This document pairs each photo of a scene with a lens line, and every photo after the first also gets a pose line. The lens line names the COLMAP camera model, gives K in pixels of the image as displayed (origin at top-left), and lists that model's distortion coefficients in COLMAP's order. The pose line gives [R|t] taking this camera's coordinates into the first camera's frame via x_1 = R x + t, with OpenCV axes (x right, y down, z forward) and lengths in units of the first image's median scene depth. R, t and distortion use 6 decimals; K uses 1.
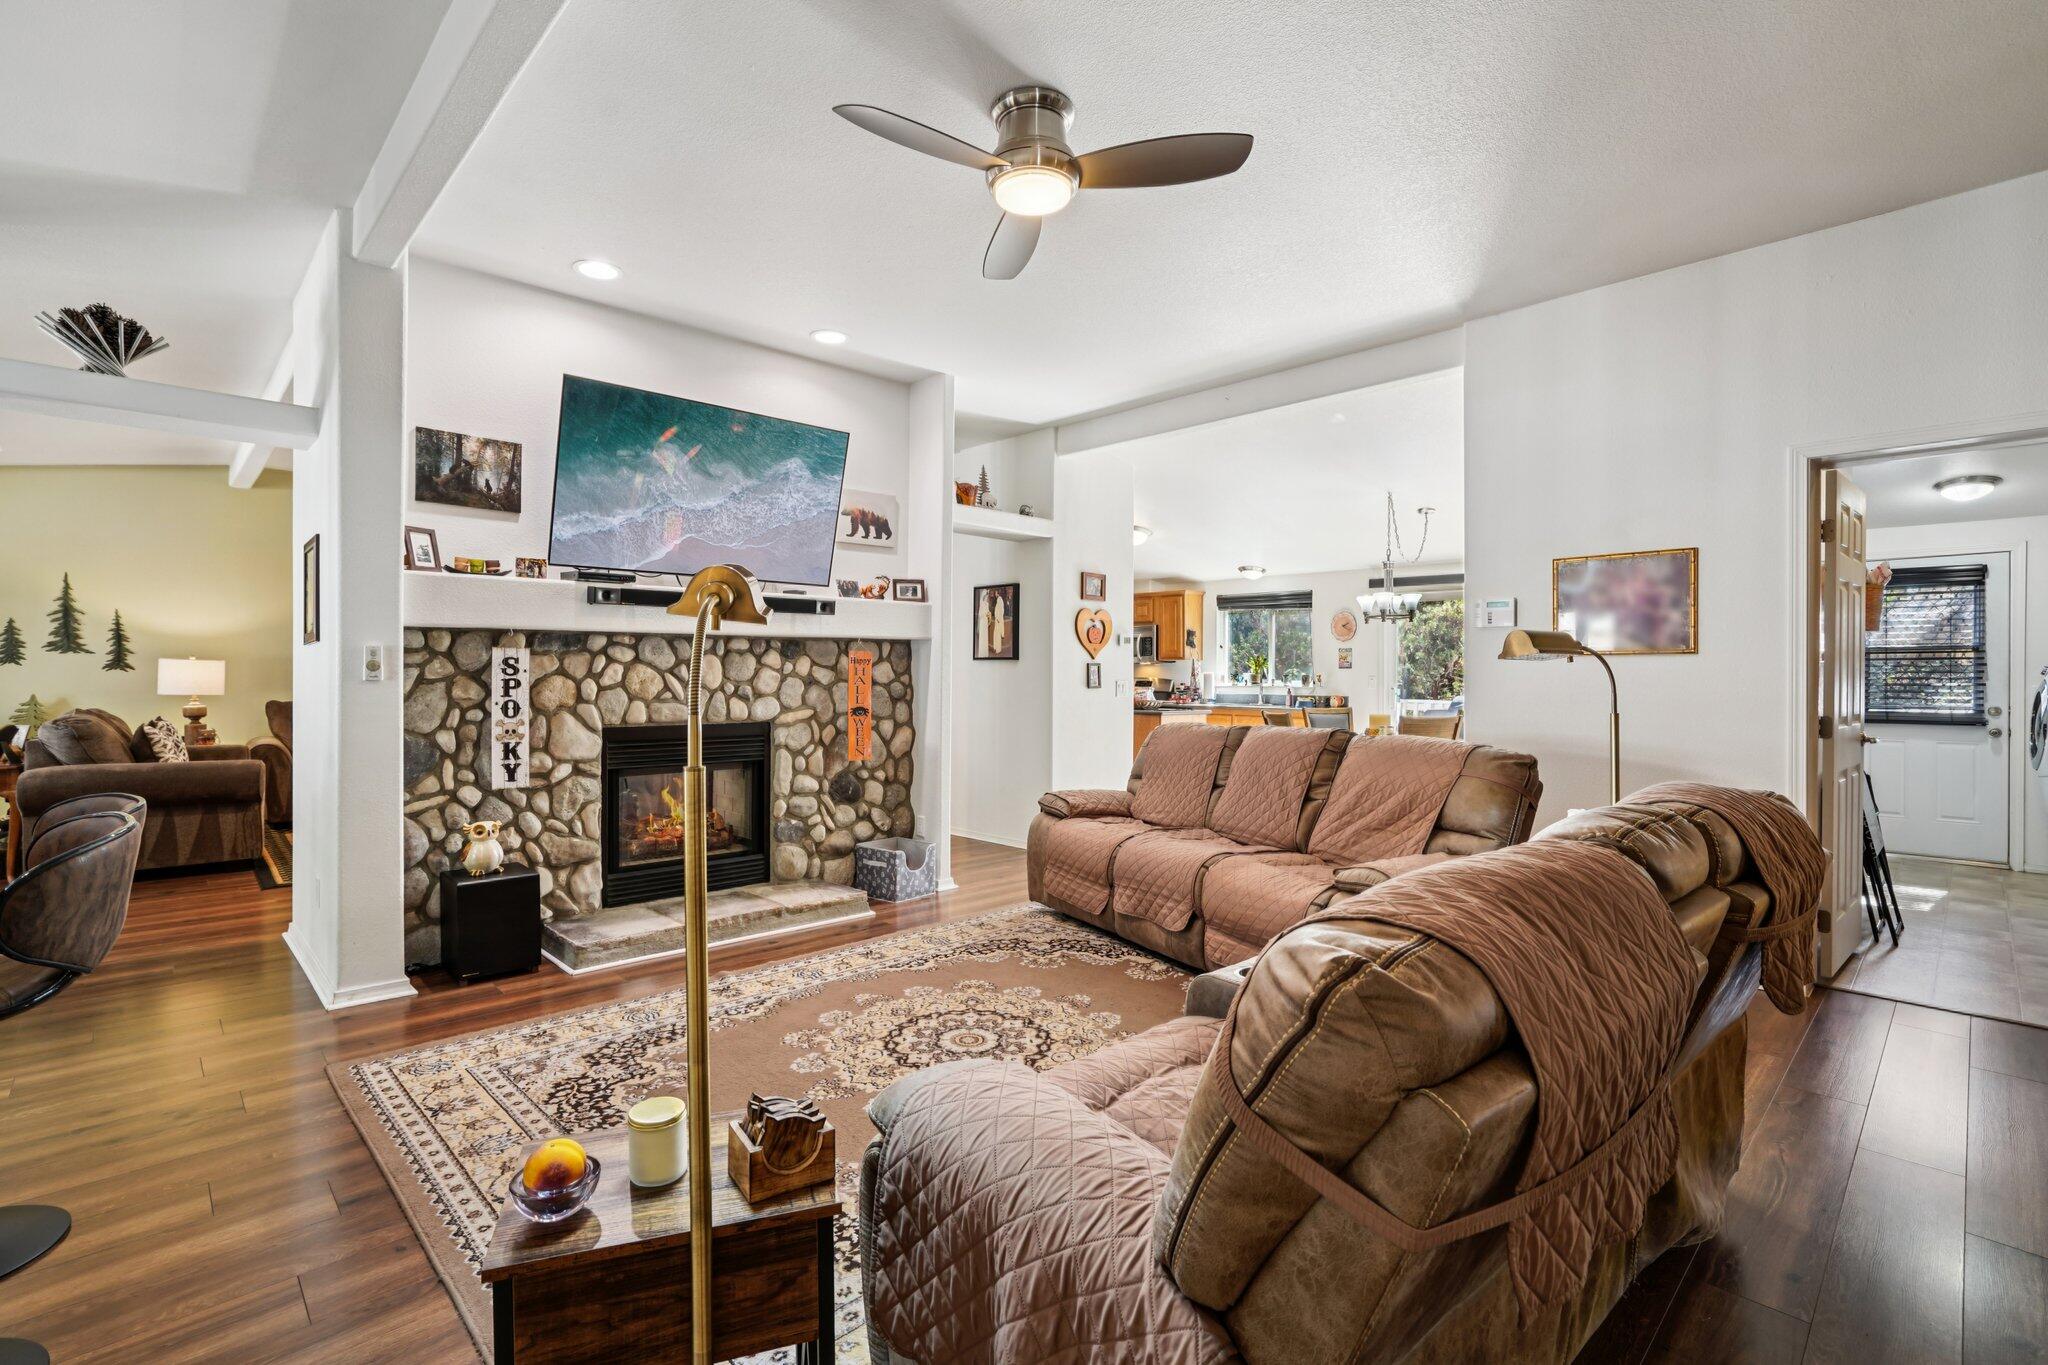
lens RADIAL K [[934.6, 0, 1024.0], [0, 934.6, 682.5], [0, 0, 1]] dist [-0.002905, 0.000148]
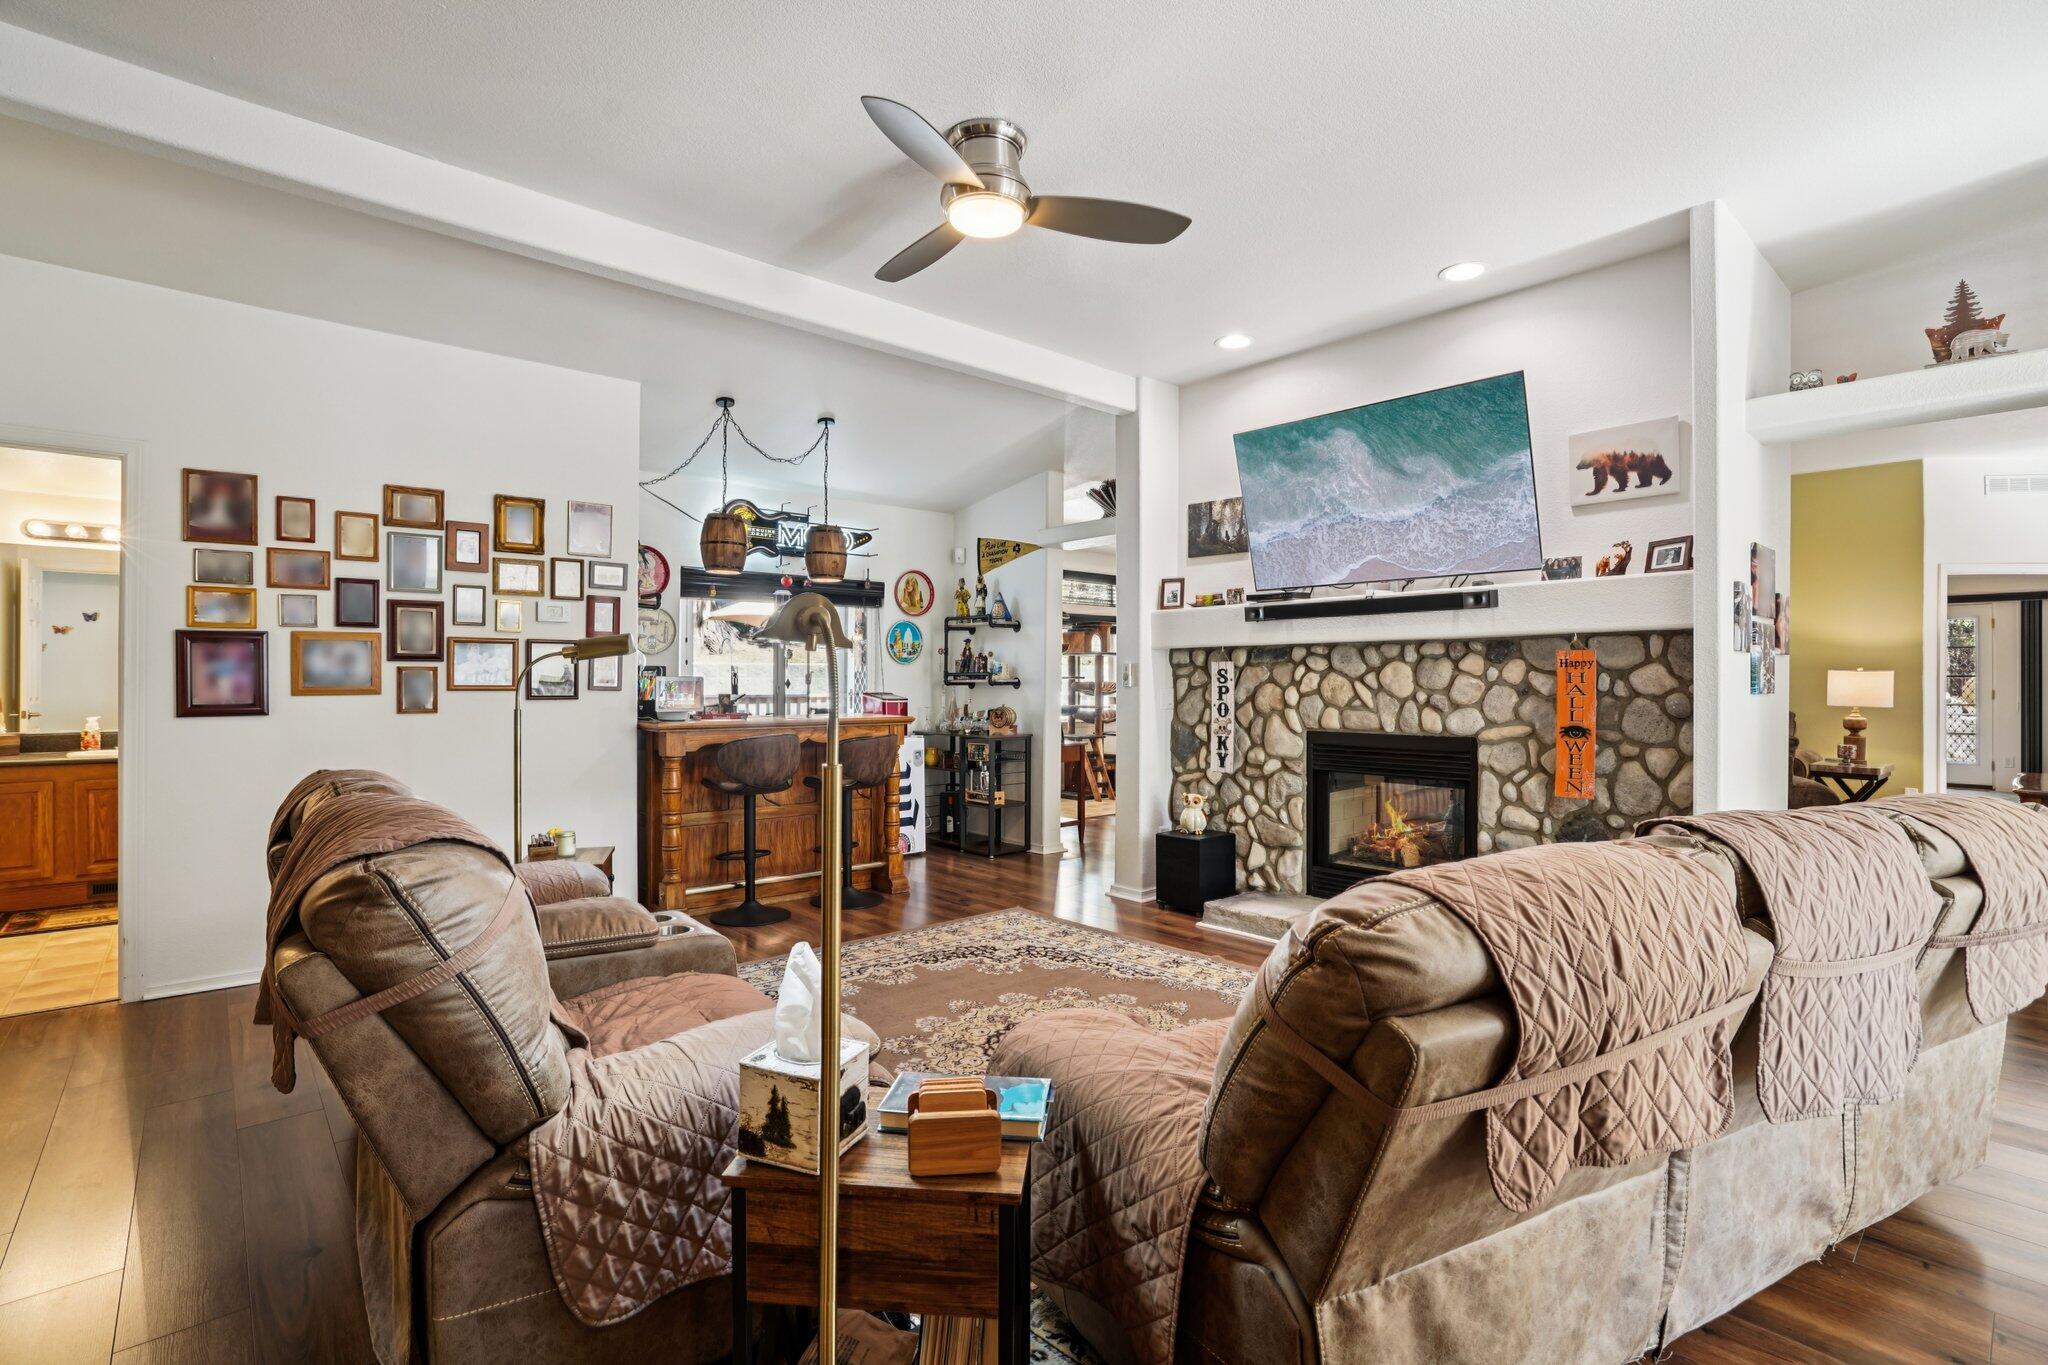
lens RADIAL K [[971.0, 0, 1026.6], [0, 971.0, 676.2], [0, 0, 1]] dist [-0.053859, 0.023945]
pose [[-0.024715, -0.009956, -0.999645, 0.702653], [-0.009902, 0.999904, -0.009714, -0.001675], [0.999646, 0.009658, -0.024811, 0.700626]]
